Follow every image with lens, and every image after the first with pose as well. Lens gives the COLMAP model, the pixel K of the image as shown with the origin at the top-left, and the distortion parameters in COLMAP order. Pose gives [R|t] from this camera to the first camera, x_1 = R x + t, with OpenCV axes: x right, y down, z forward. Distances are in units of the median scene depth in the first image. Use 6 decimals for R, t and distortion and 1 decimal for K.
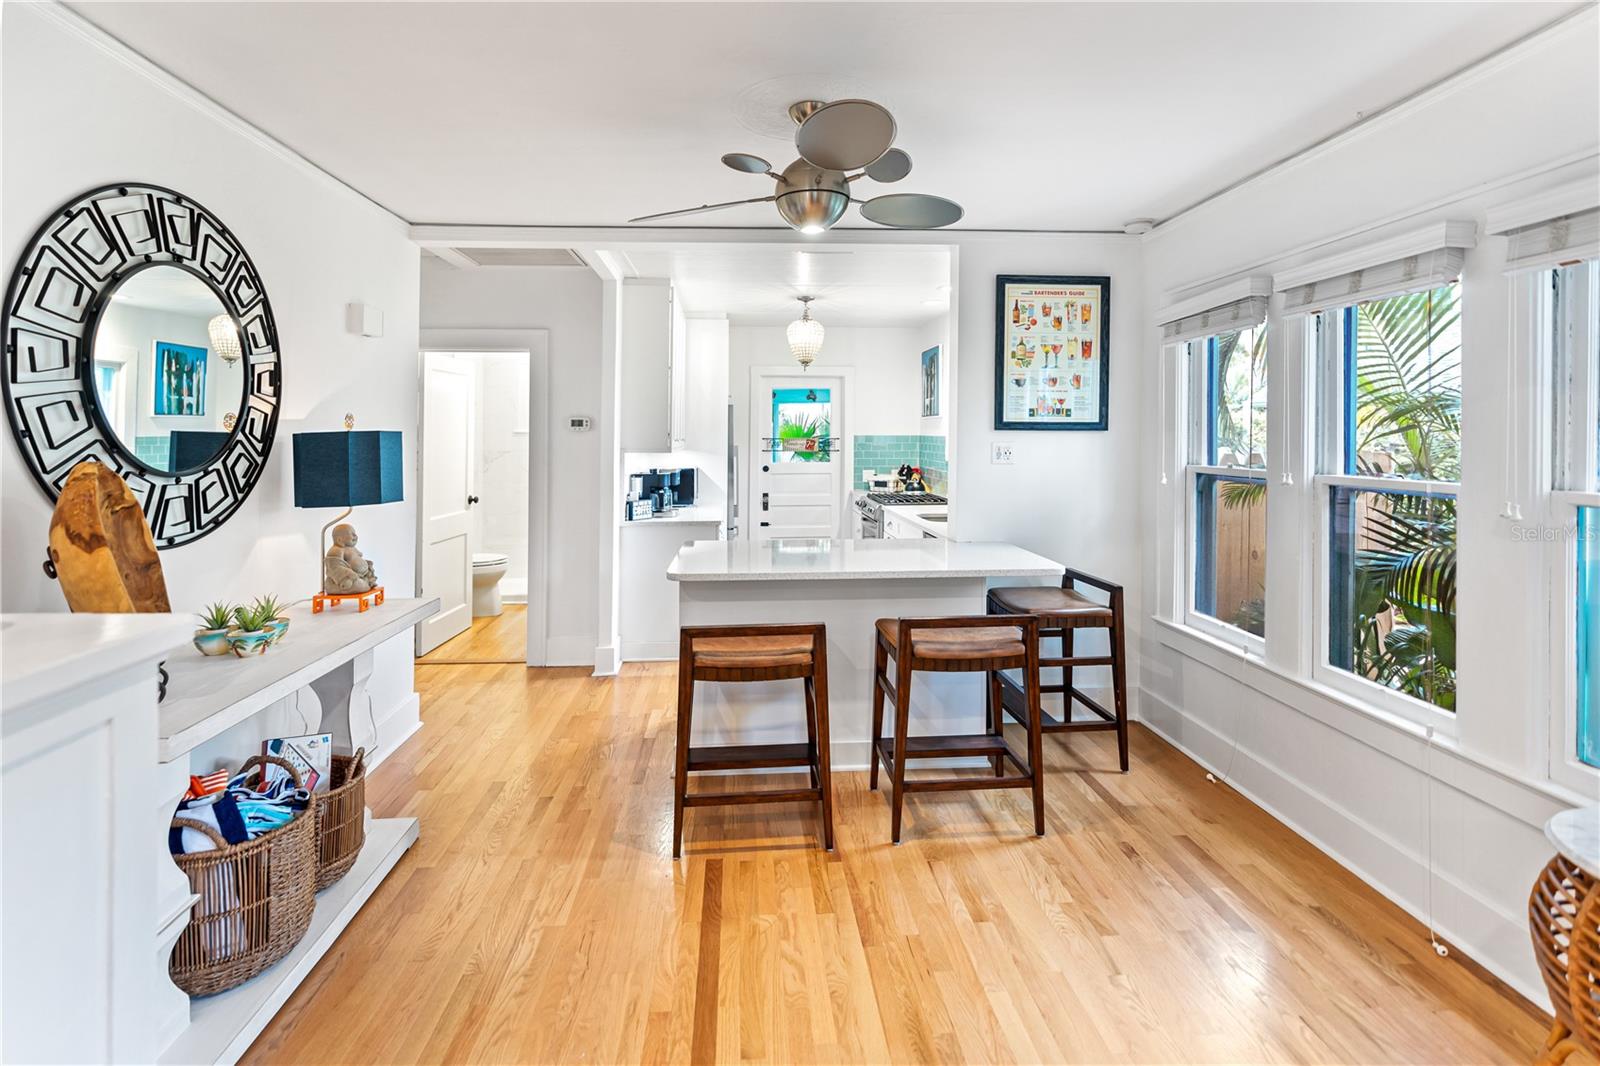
lens RADIAL K [[749.4, 0, 786.9], [0, 749.4, 427.1], [0, 0, 1]] dist [-0.015274, 0.006176]
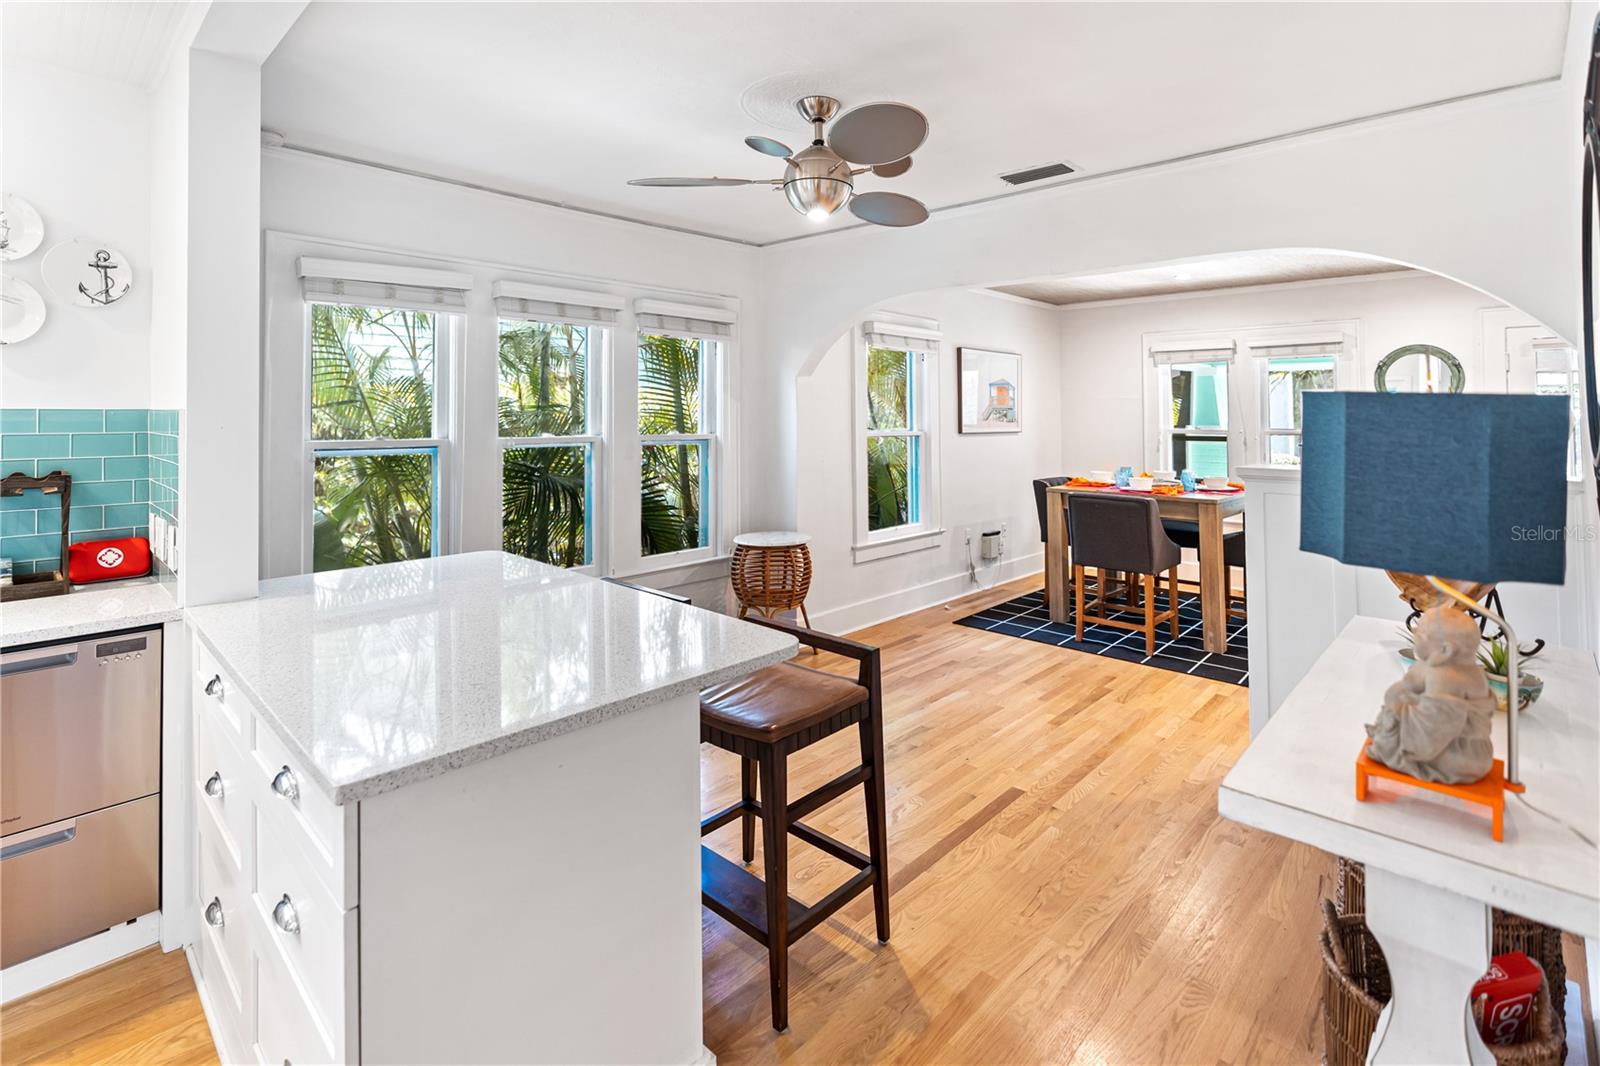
lens RADIAL K [[749.4, 0, 796.3], [0, 749.4, 405.0], [0, 0, 1]] dist [-0.015274, 0.006176]
pose [[-0.677024, 0.011989, 0.735863, -0.661852], [-0.006490, 0.999731, -0.022260, 0.030901], [-0.735933, -0.019847, -0.676764, 1.595665]]
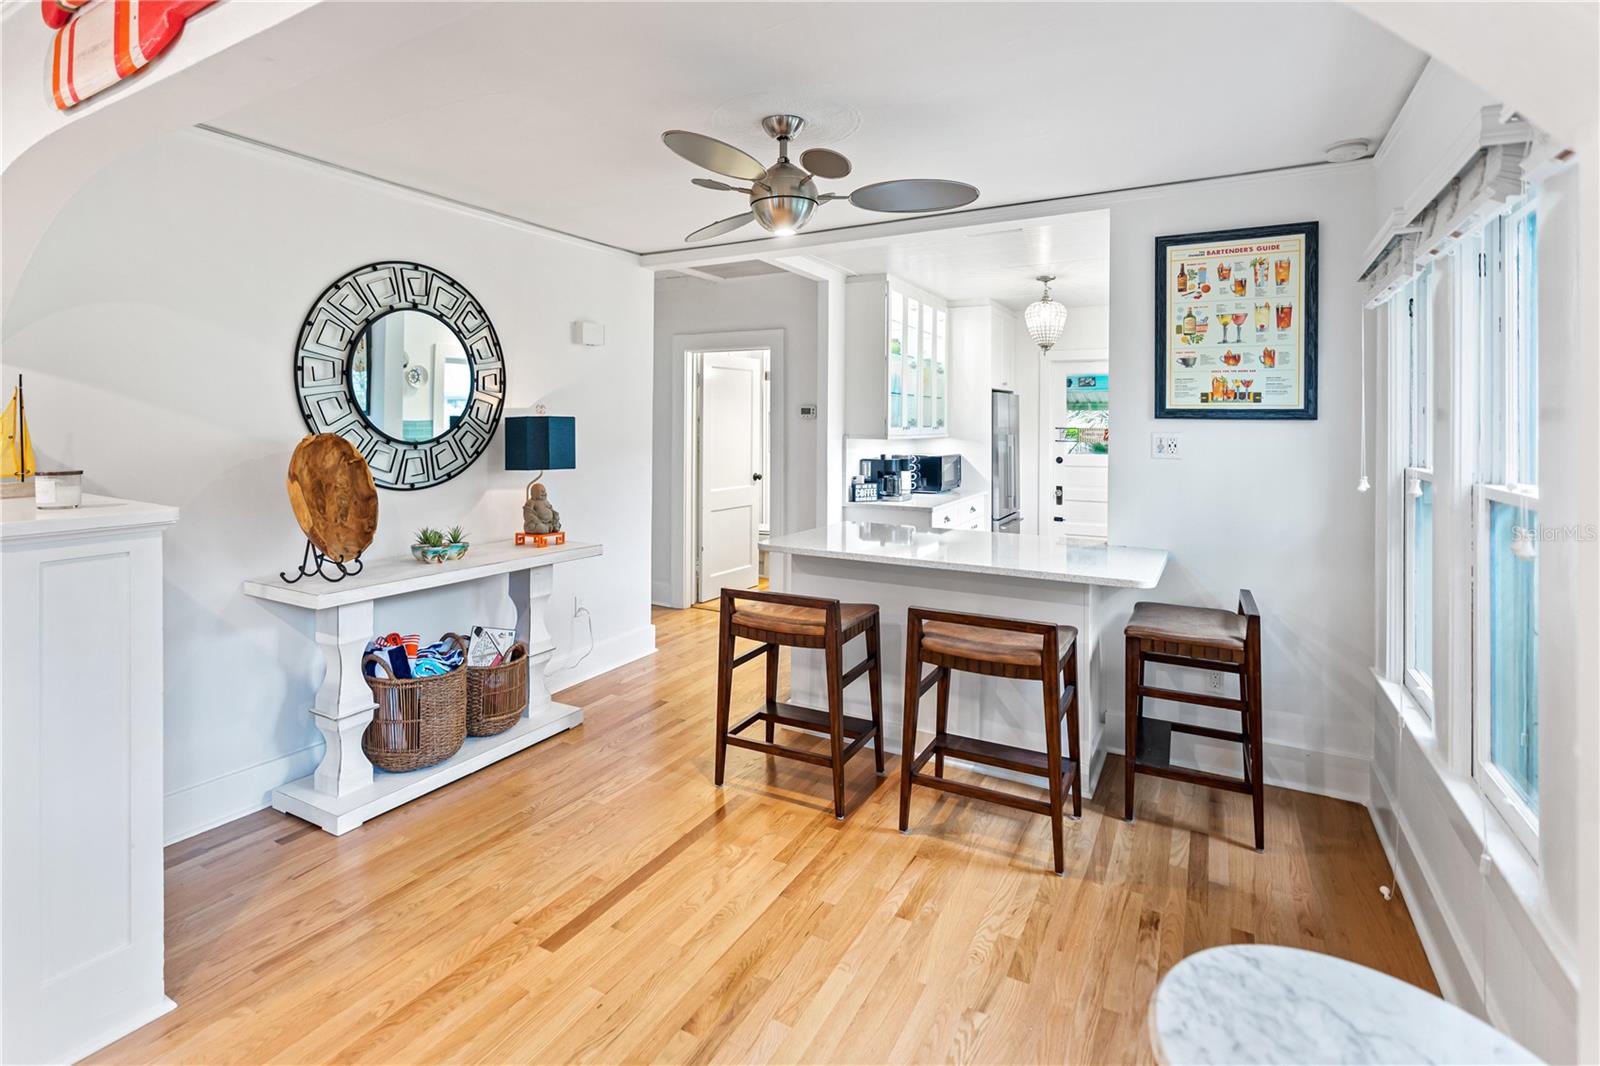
lens RADIAL K [[749.4, 0, 802.3], [0, 749.4, 420.0], [0, 0, 1]] dist [-0.015274, 0.006176]
pose [[0.845332, 0.004926, -0.534218, 0.574269], [-0.002679, 0.999984, 0.004981, 0.003506], [0.534234, -0.002779, 0.845332, 0.088599]]
